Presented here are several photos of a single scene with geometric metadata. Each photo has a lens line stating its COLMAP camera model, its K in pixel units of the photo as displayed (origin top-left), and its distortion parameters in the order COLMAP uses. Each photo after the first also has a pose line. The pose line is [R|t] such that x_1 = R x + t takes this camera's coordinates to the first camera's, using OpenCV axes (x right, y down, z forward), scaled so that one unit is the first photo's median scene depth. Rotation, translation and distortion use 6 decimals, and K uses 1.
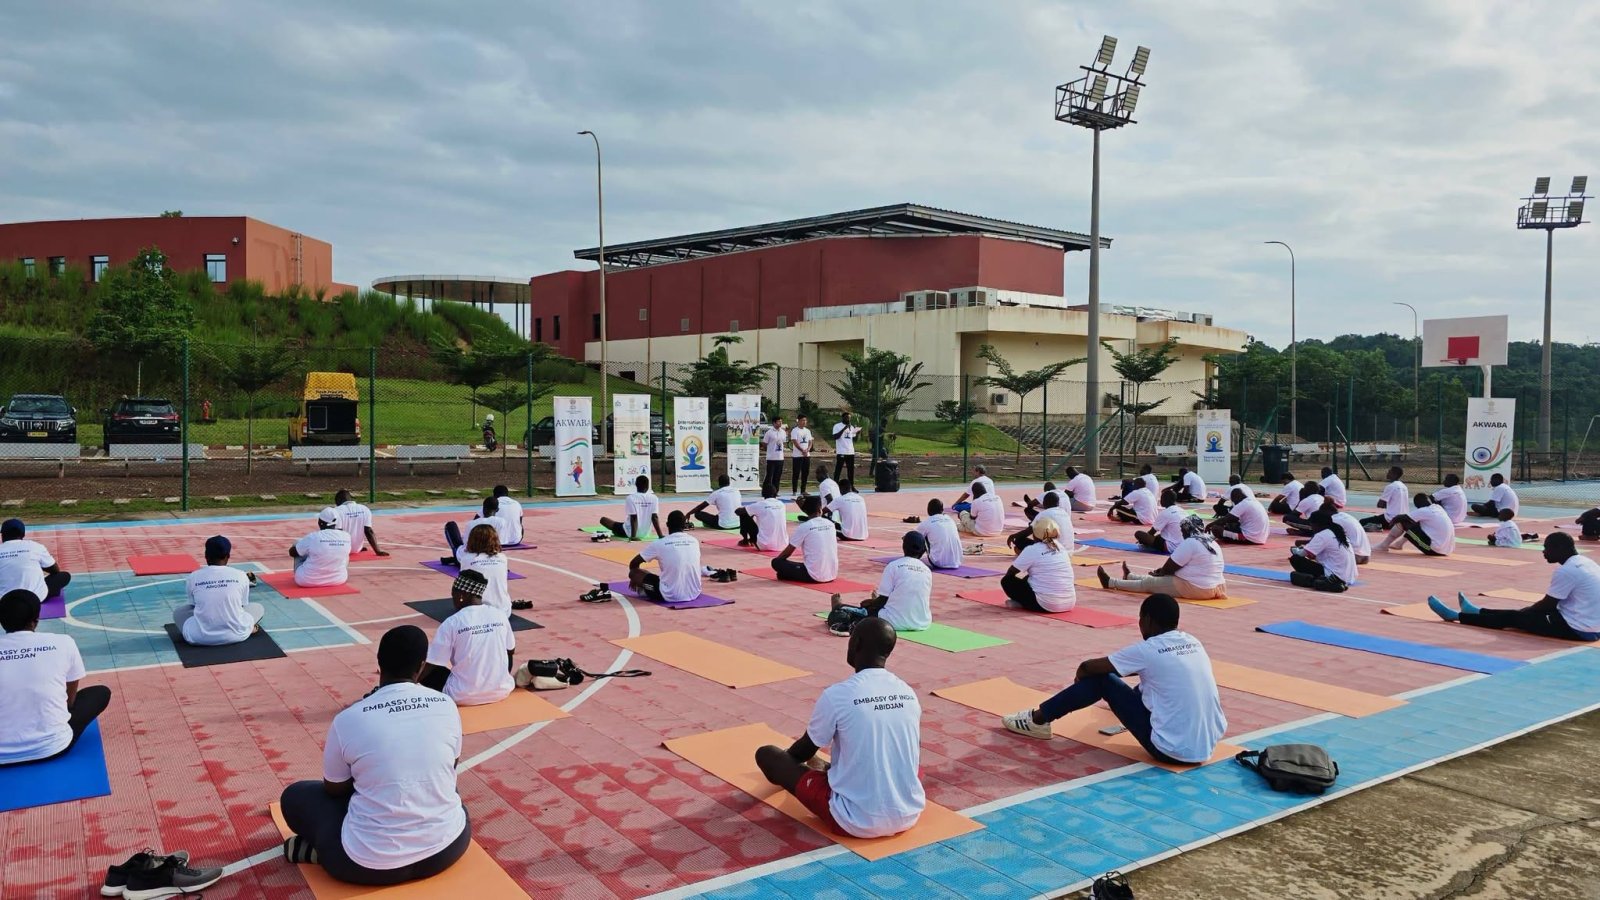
lens RADIAL K [[1083.4, 0, 801.1], [0, 1083.4, 435.3], [0, 0, 1]] dist [0.097322, -0.100044]
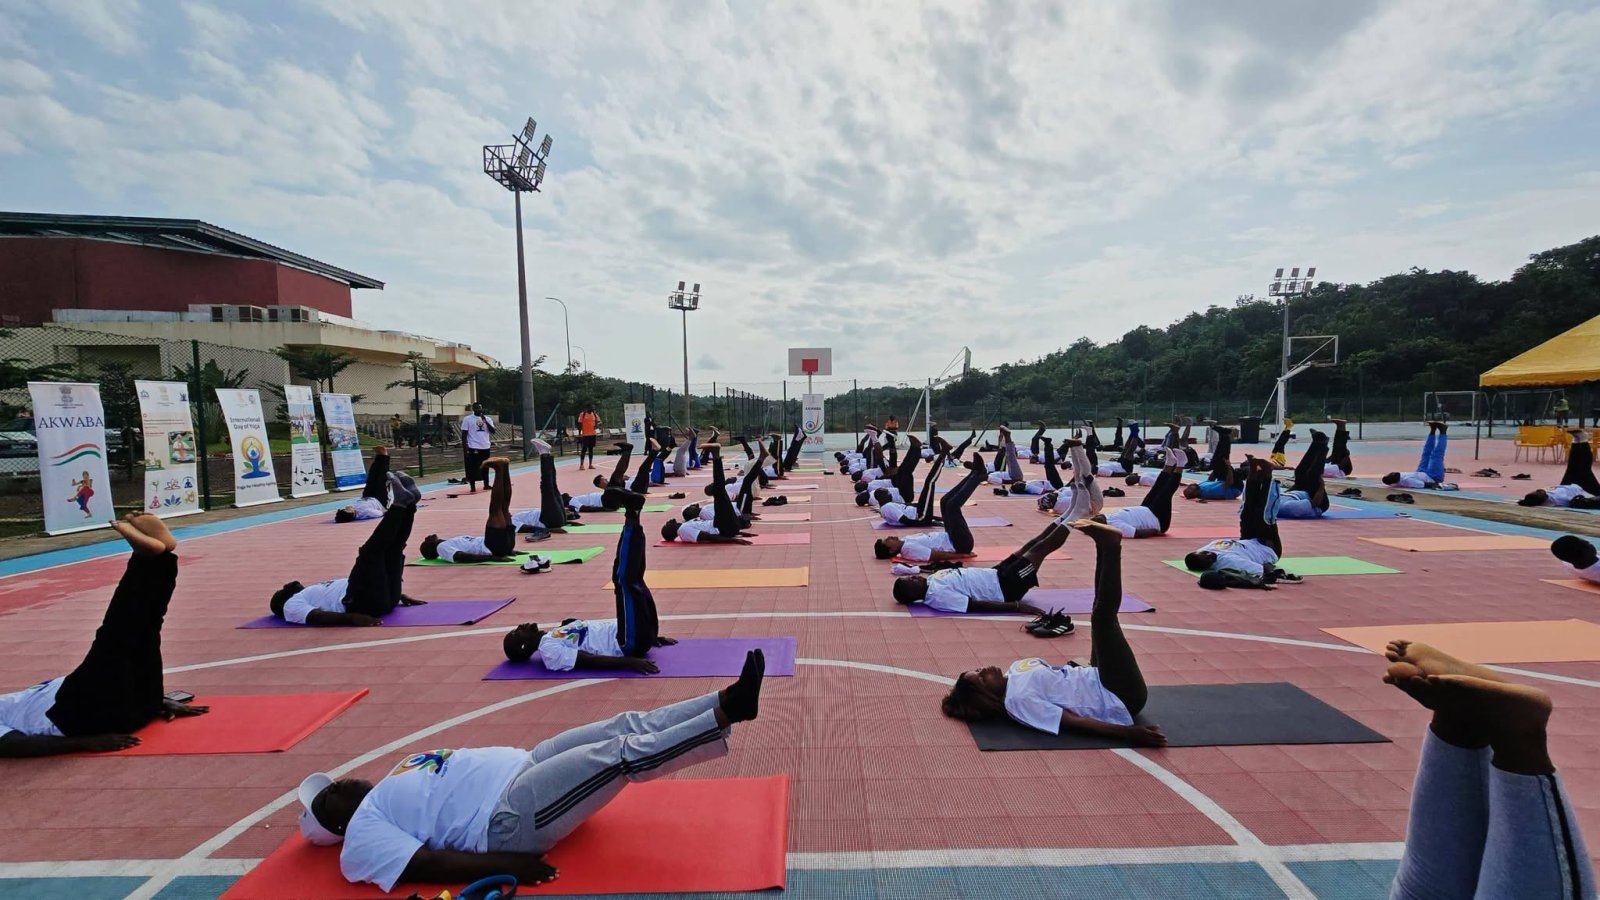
lens RADIAL K [[656.2, 0, 808.6], [0, 656.2, 460.2], [0, 0, 1]] dist [-0.001807, -0.000233]
pose [[0.575266, -0.076763, 0.814357, -0.186617], [0.037653, 0.997016, 0.067383, 0.001163], [-0.817099, -0.008100, 0.576440, 0.268227]]
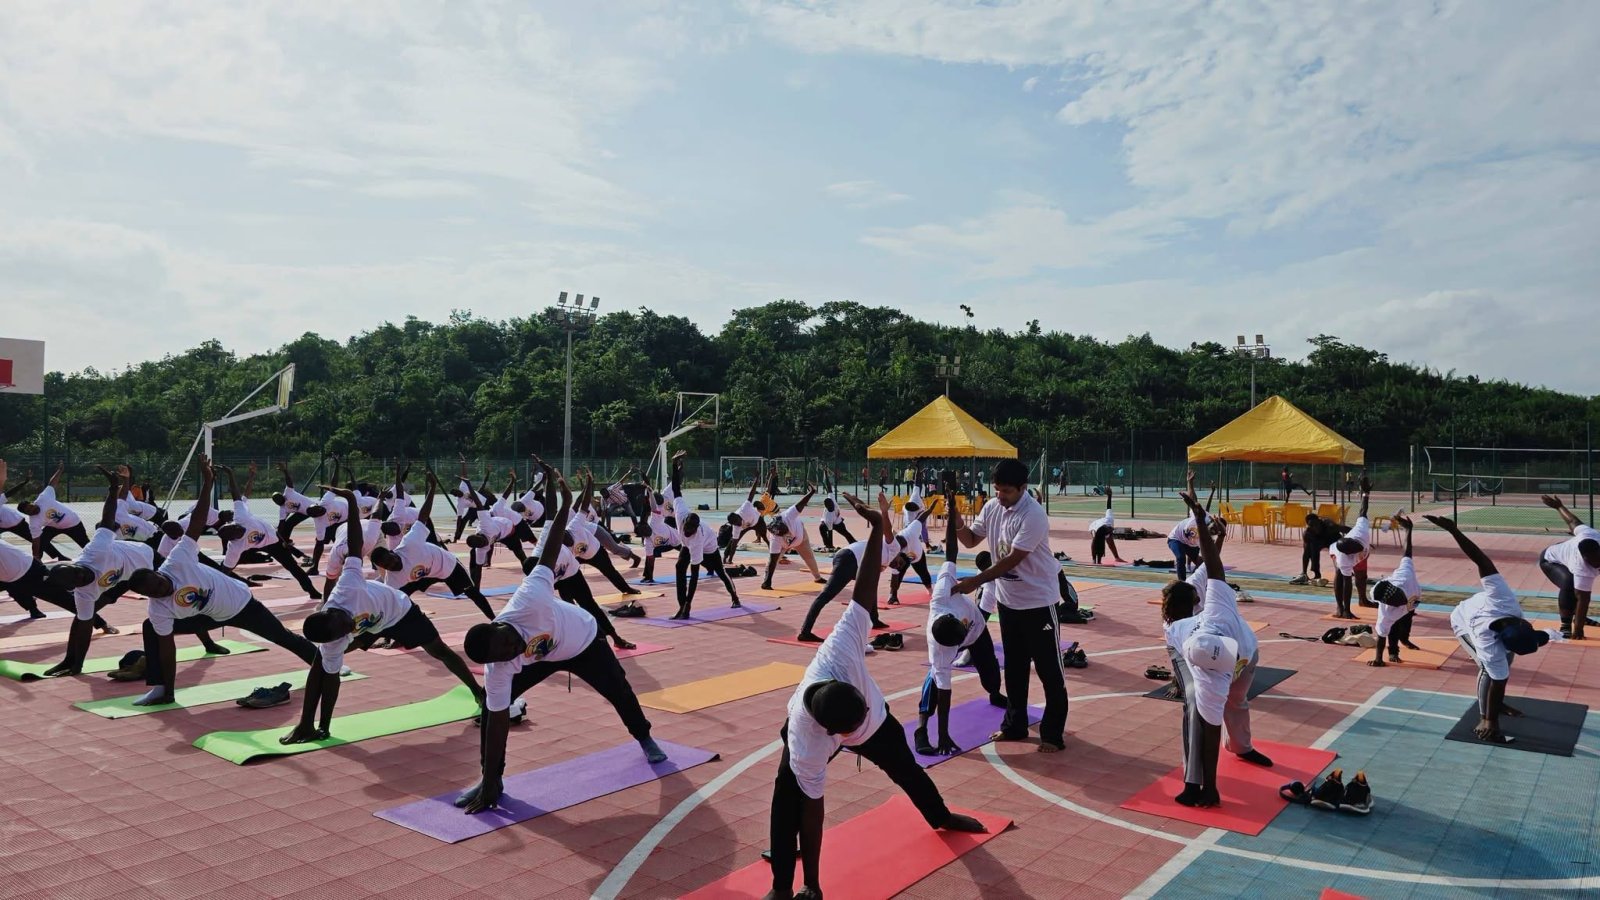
lens RADIAL K [[1083.4, 0, 801.1], [0, 1083.4, 435.3], [0, 0, 1]] dist [0.097322, -0.100044]
pose [[-0.304937, 0.015594, 0.952245, -0.296153], [0.006111, 0.999877, -0.014417, -0.008169], [-0.952353, 0.001422, -0.304995, 0.452356]]
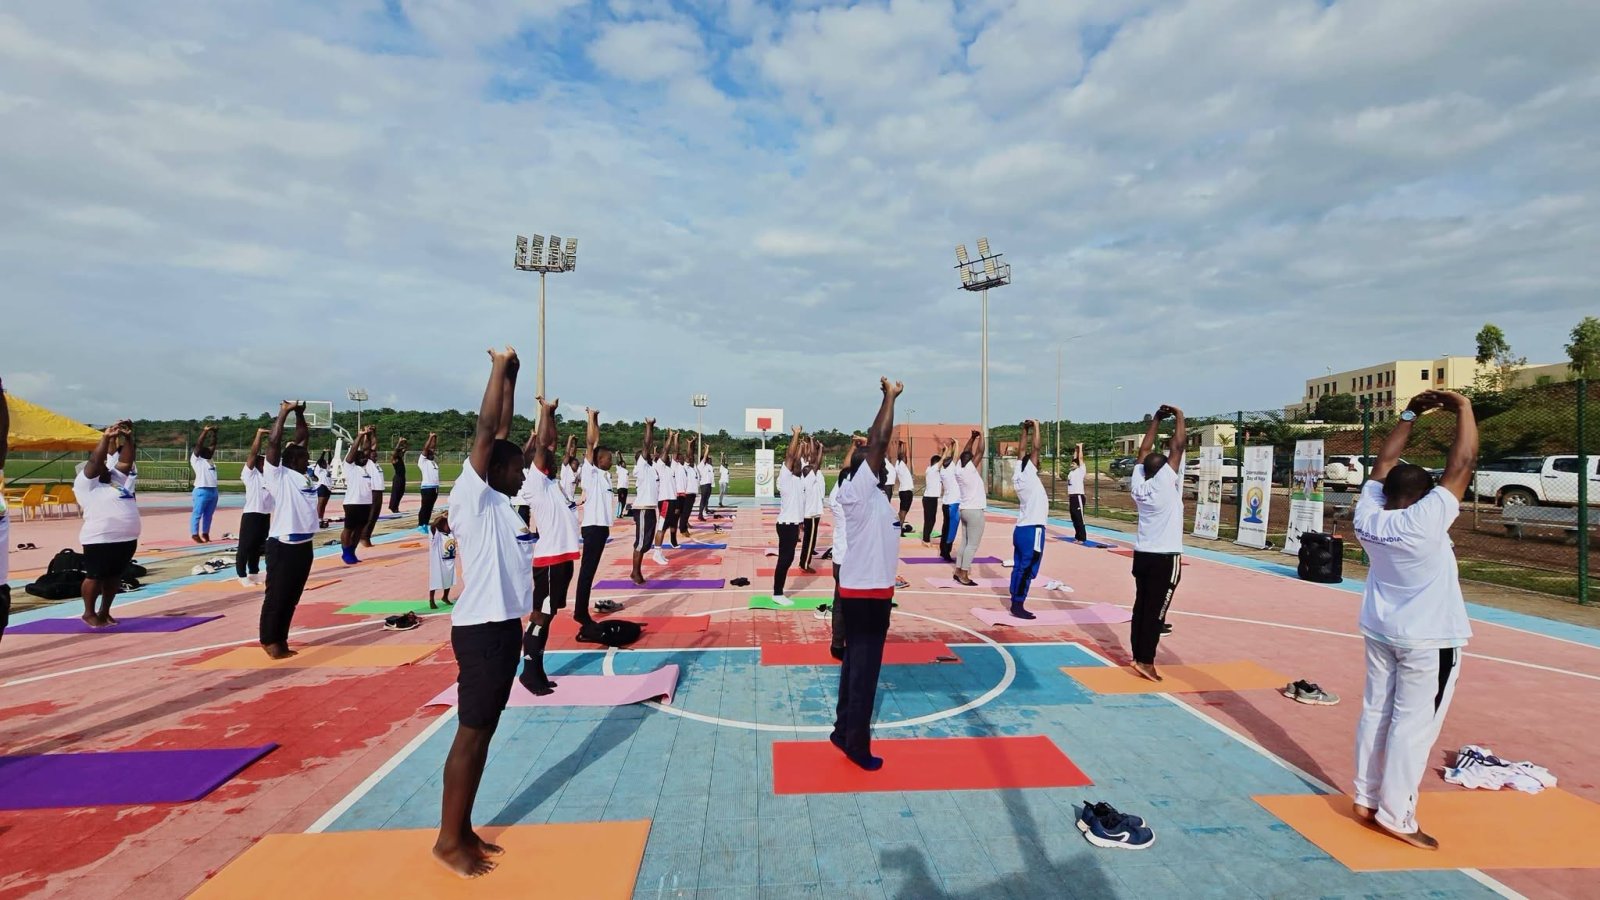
lens RADIAL K [[656.2, 0, 808.6], [0, 656.2, 460.2], [0, 0, 1]] dist [-0.001807, -0.000233]
pose [[-0.502262, -0.016191, -0.864564, 0.424883], [-0.027021, 0.999630, -0.003023, -0.007508], [0.864293, 0.021843, -0.502514, 0.686054]]
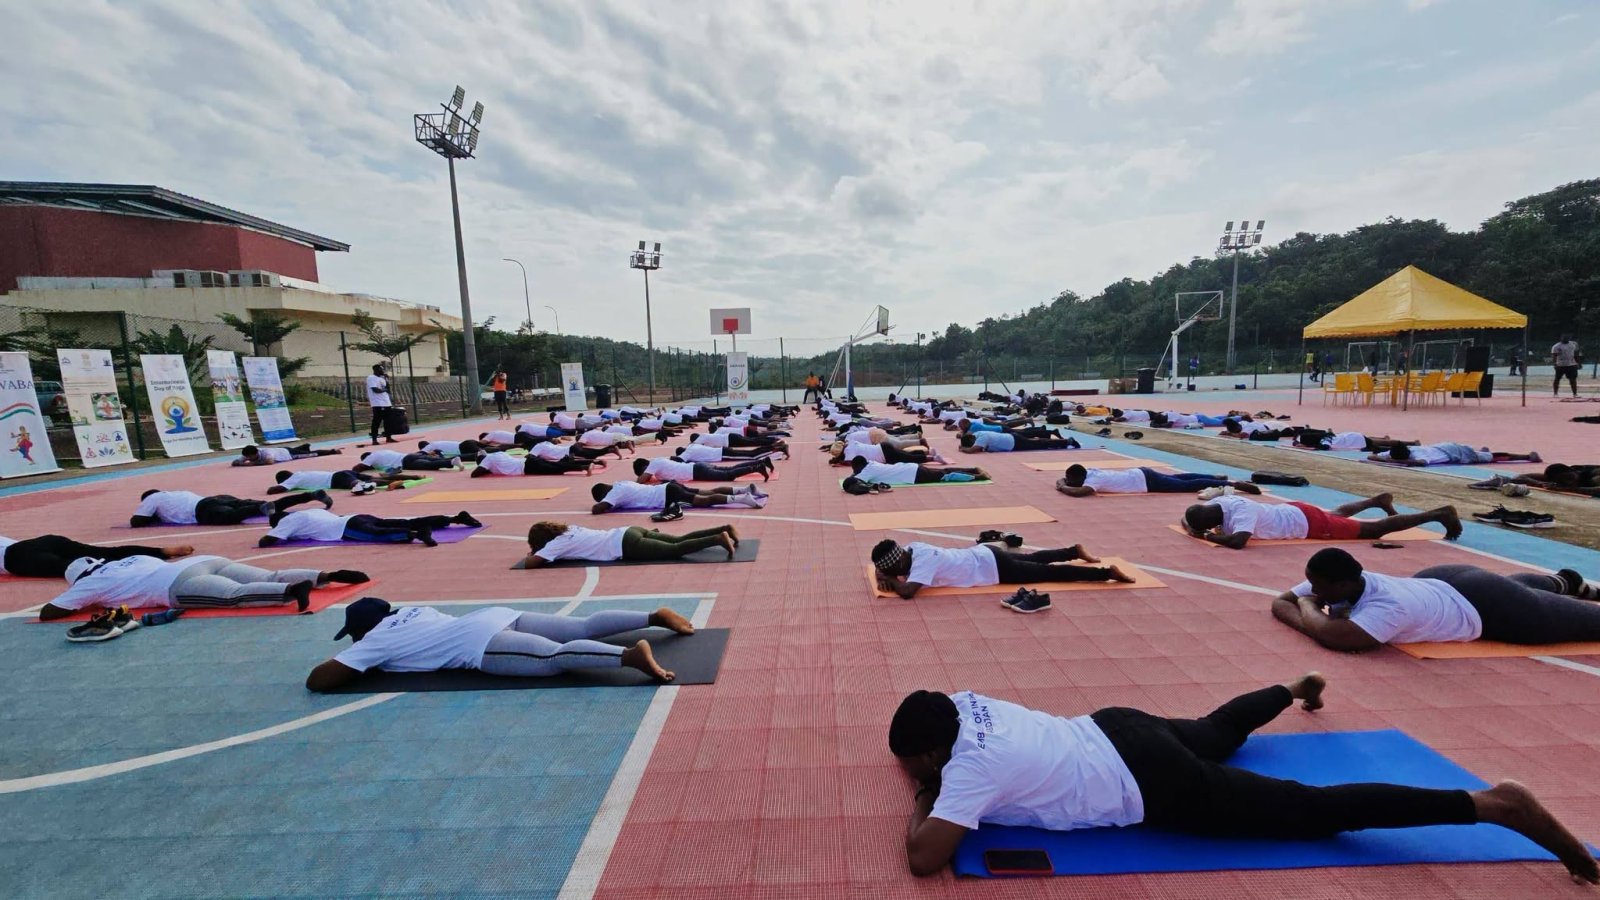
lens RADIAL K [[656.2, 0, 808.6], [0, 656.2, 460.2], [0, 0, 1]] dist [-0.001807, -0.000233]
pose [[0.569566, -0.136002, 0.810616, -0.181766], [0.049285, 0.990092, 0.131484, 0.006180], [-0.820467, -0.034938, 0.570626, 0.166097]]
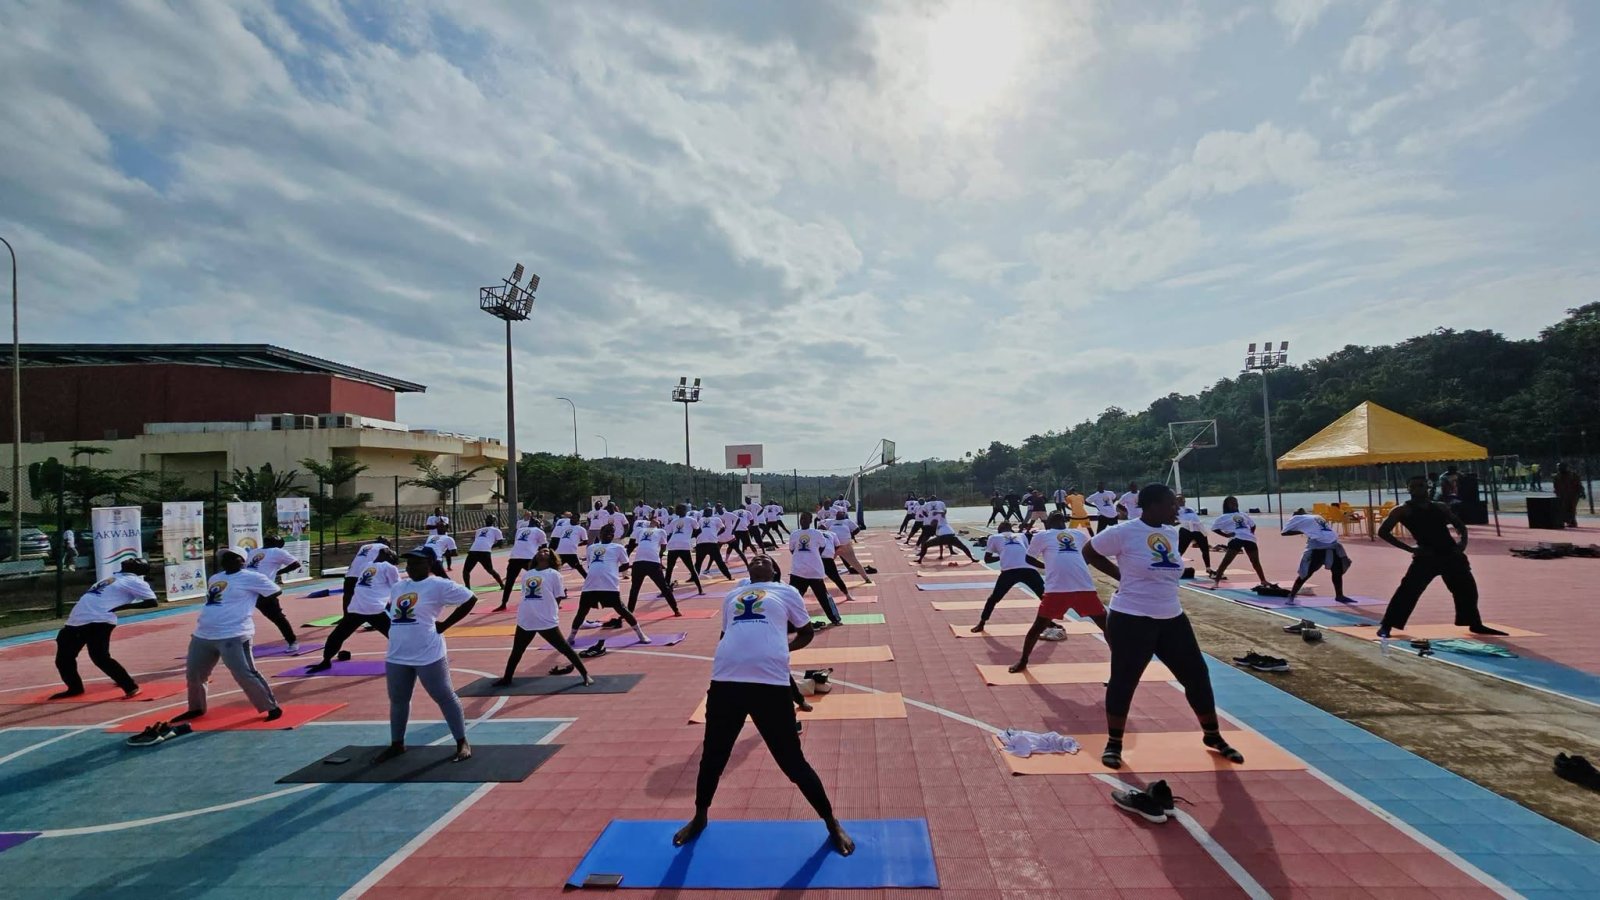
lens RADIAL K [[662.2, 0, 806.2], [0, 662.2, 455.7], [0, 0, 1]] dist [0.001216, -0.000053]
pose [[0.633868, 0.004954, 0.773425, -0.188028], [0.061816, 0.996456, -0.057044, -0.006335], [-0.770967, 0.083969, 0.631316, 0.094893]]
